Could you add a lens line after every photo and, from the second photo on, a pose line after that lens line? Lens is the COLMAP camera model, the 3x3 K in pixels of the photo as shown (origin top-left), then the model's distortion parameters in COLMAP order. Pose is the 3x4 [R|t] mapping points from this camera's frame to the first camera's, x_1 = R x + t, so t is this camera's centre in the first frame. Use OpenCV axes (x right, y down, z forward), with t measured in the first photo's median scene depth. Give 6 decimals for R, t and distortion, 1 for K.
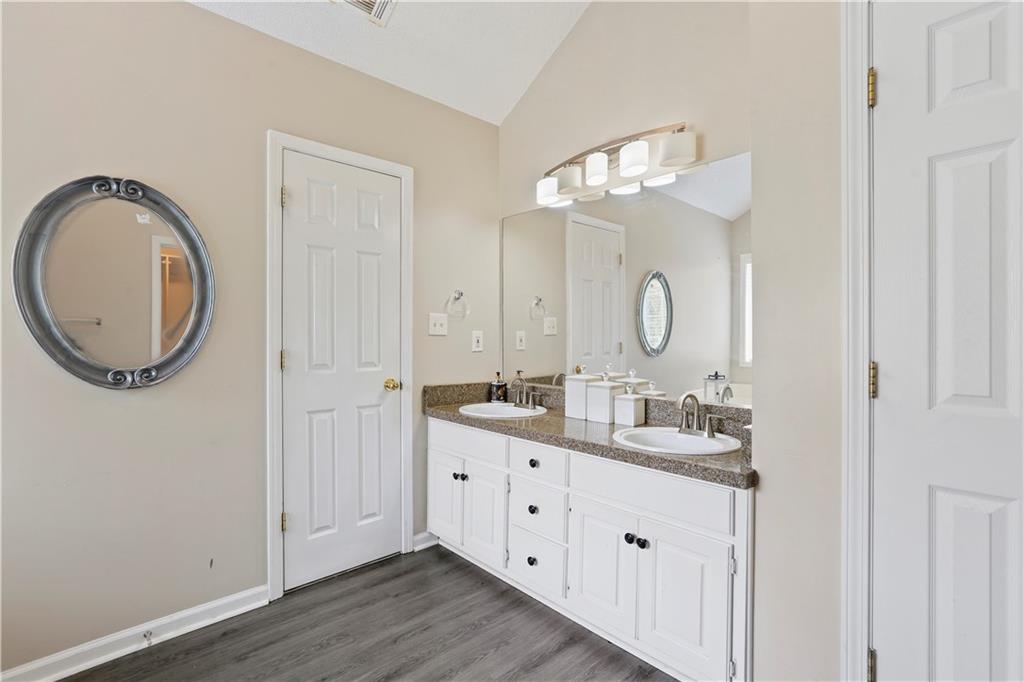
lens RADIAL K [[475.9, 0, 512.0], [0, 475.9, 341.0], [0, 0, 1]] dist [-0.038349, -0.000267]
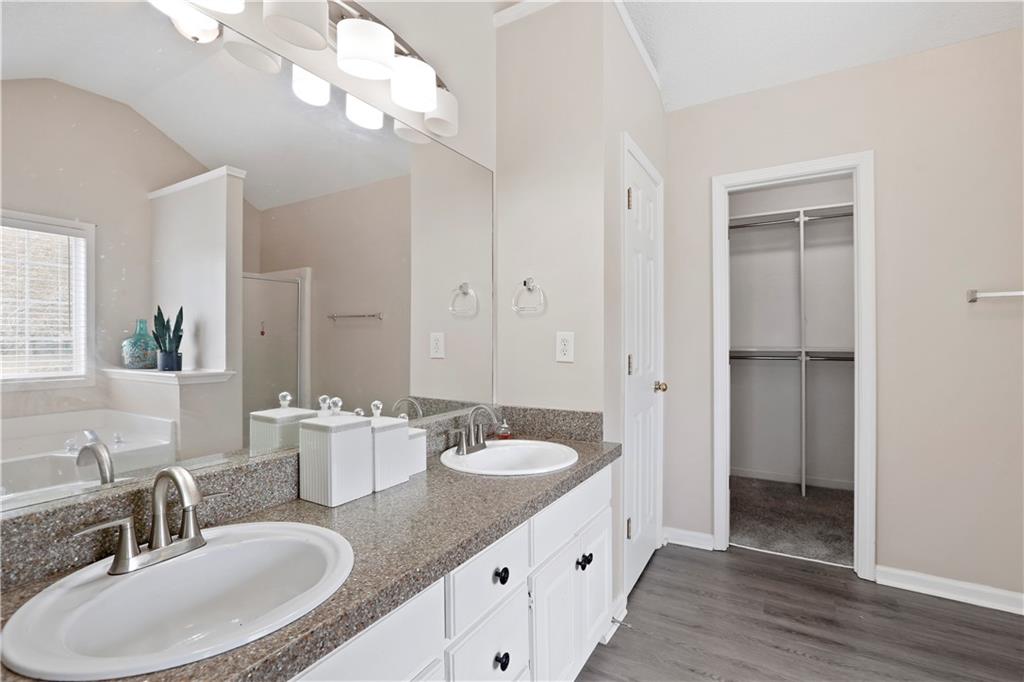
lens RADIAL K [[475.9, 0, 512.0], [0, 475.9, 341.0], [0, 0, 1]] dist [-0.038349, -0.000267]
pose [[-0.297529, 0.003632, 0.954706, -0.463034], [0.010963, 0.999940, -0.000387, -0.010566], [-0.954650, 0.010351, -0.297551, 1.121765]]
